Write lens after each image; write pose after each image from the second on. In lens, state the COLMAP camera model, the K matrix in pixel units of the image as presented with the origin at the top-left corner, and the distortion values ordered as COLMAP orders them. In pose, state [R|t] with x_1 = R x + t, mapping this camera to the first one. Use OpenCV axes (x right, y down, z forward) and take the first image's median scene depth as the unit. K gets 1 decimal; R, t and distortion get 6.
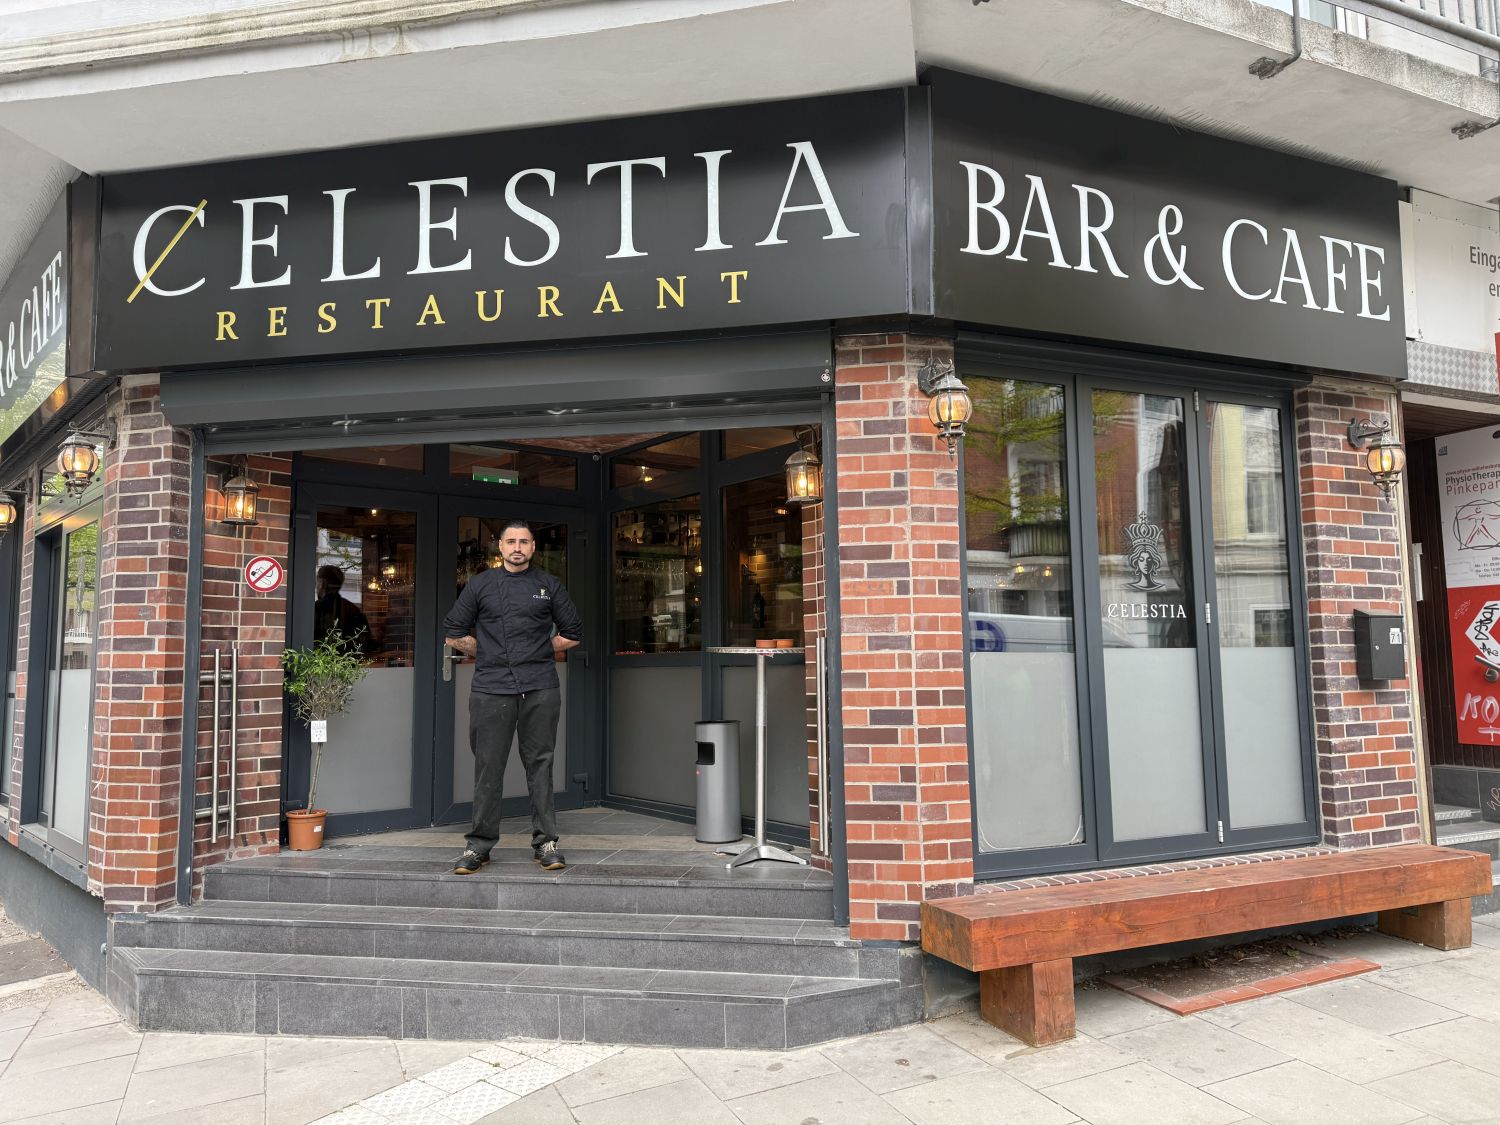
lens RADIAL K [[1068.1, 0, 751.0], [0, 1068.1, 564.4], [0, 0, 1]] dist [0.000069, -0.002561]
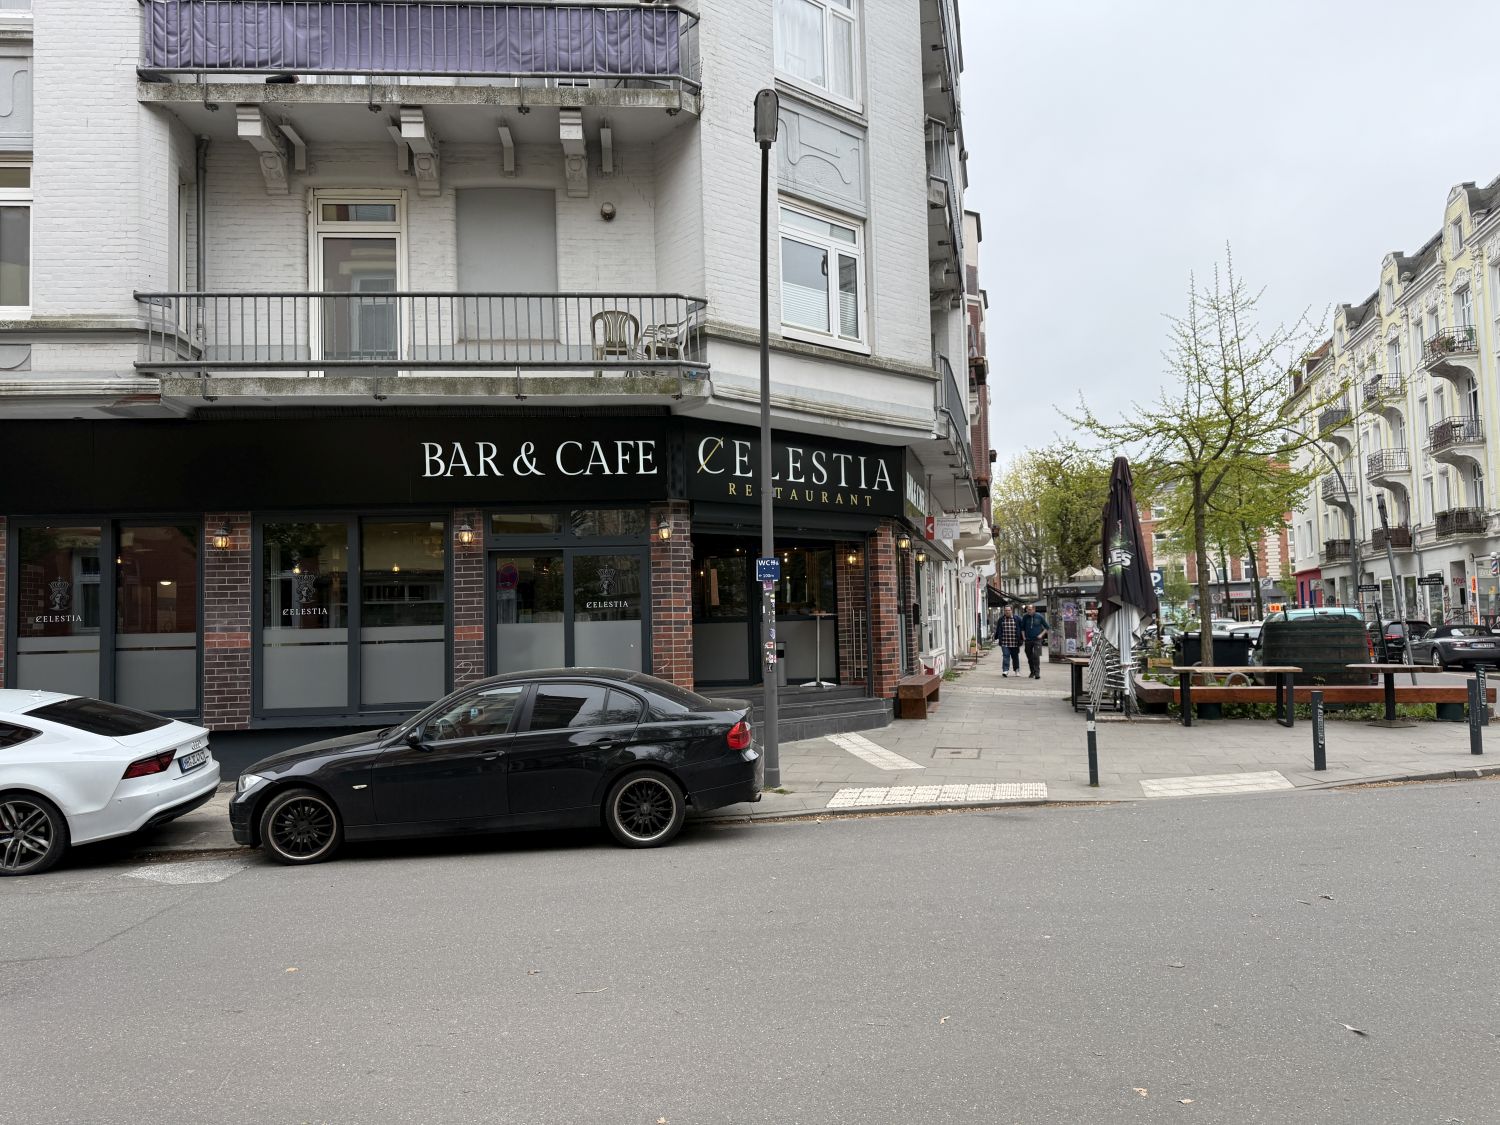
lens RADIAL K [[1068.1, 0, 749.0], [0, 1068.1, 565.3], [0, 0, 1]] dist [0.000069, -0.002561]
pose [[0.625003, 0.045581, 0.779291, -2.518271], [-0.050492, 0.998564, -0.017911, 0.010285], [-0.778988, -0.028153, 0.626406, -0.690349]]
